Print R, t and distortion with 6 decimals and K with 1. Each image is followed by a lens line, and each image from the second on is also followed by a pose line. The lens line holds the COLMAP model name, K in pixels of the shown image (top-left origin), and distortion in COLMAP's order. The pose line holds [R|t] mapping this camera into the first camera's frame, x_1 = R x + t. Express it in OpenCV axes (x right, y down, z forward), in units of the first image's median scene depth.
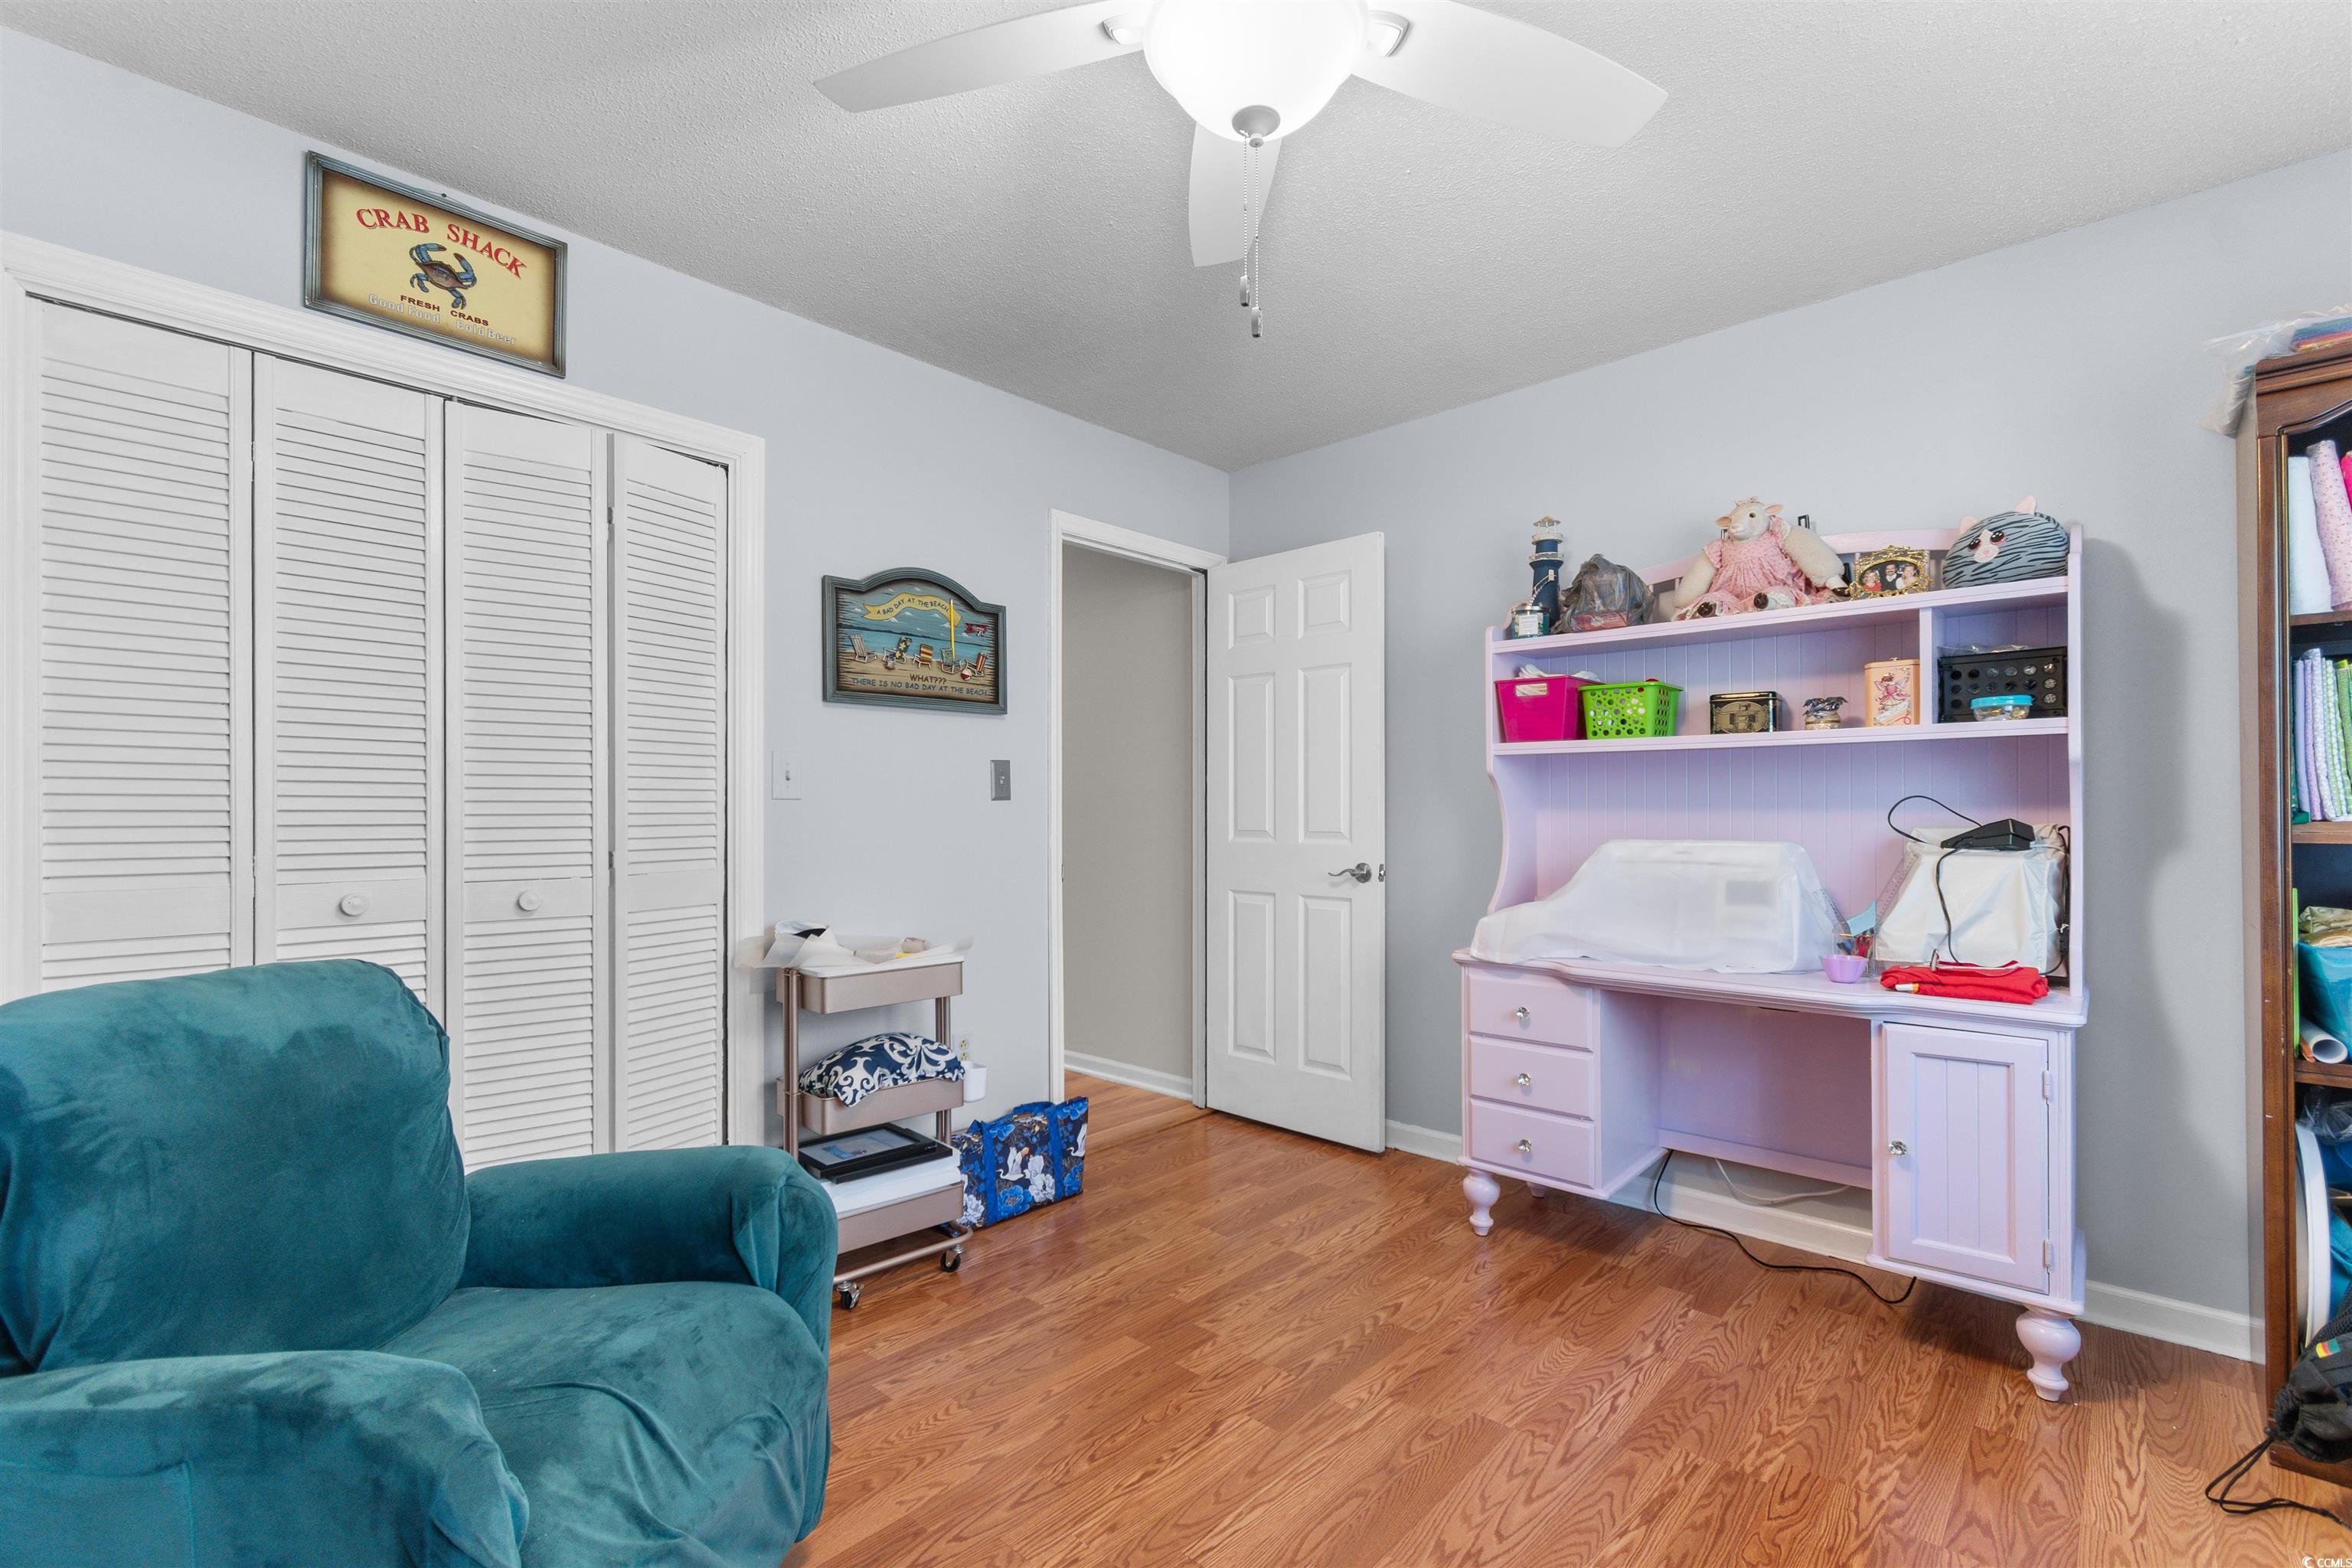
lens RADIAL K [[1030.2, 0, 1171.4], [0, 1030.2, 795.1], [0, 0, 1]] dist [0.005393, -0.002132]
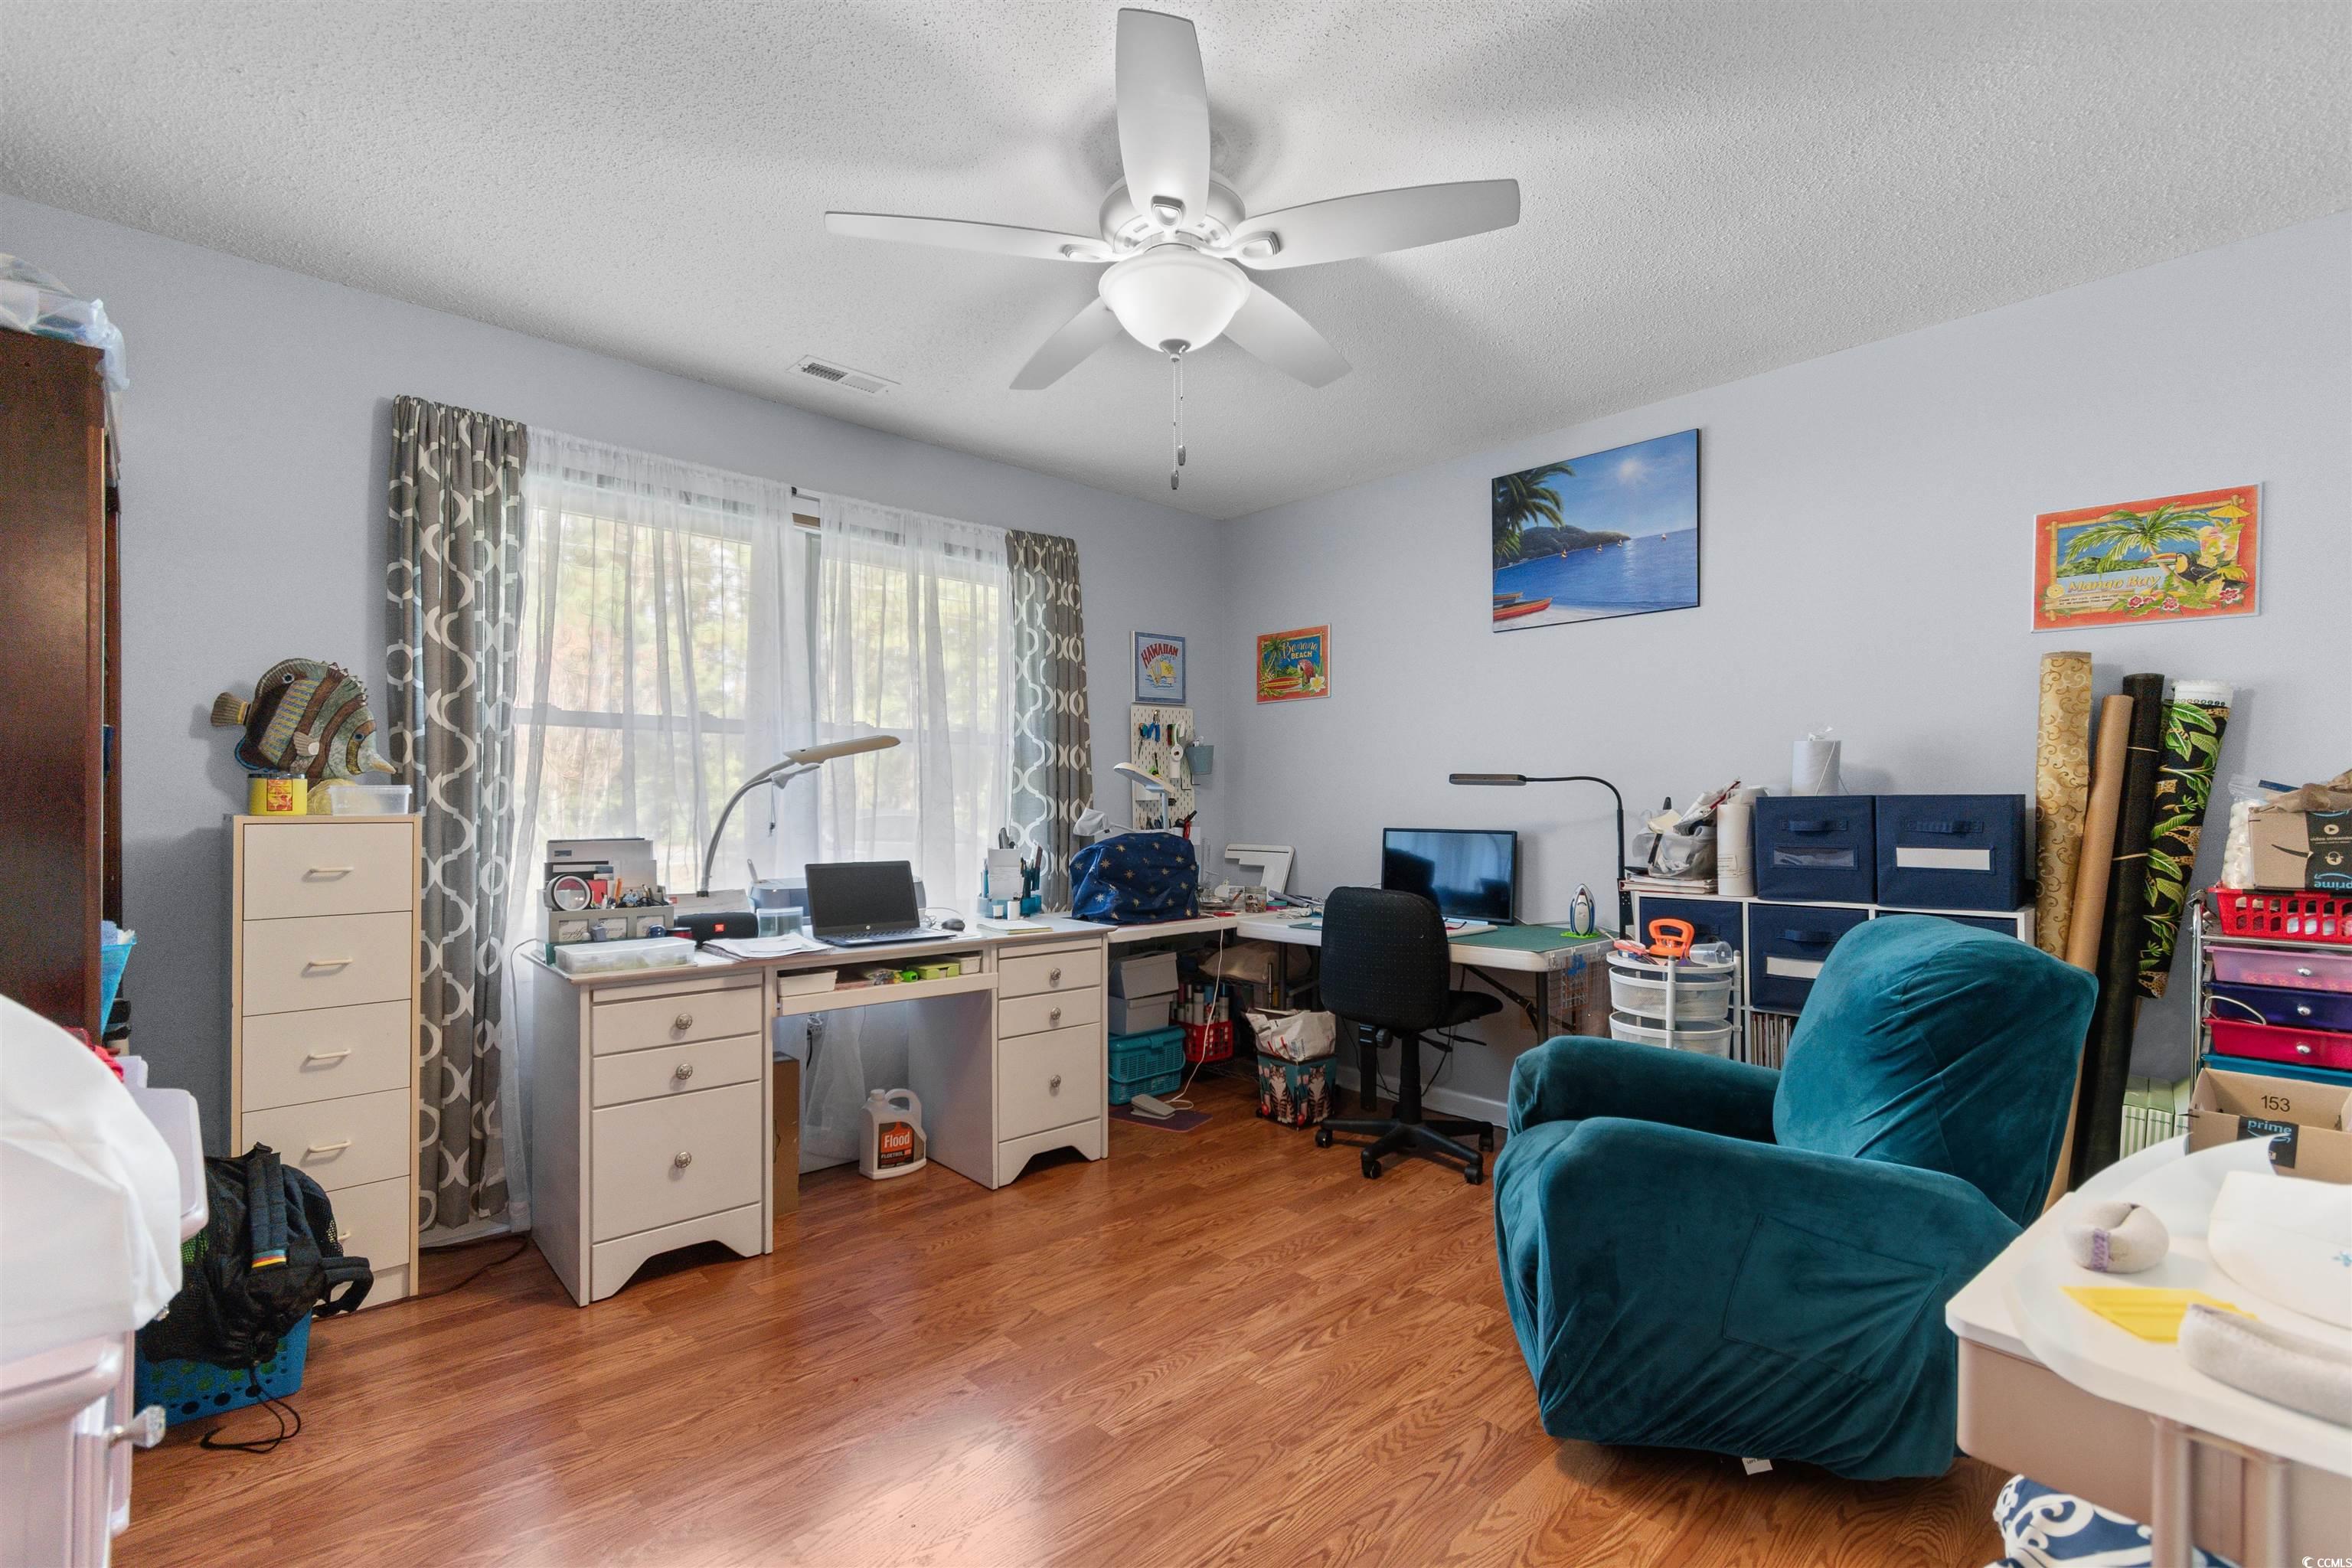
lens RADIAL K [[1030.2, 0, 1180.8], [0, 1030.2, 789.7], [0, 0, 1]] dist [0.005393, -0.002132]
pose [[-0.998320, 0.007262, 0.057484, -0.010057], [0.006541, 0.999898, -0.012730, 0.011411], [-0.057570, -0.012333, -0.998265, 1.930601]]
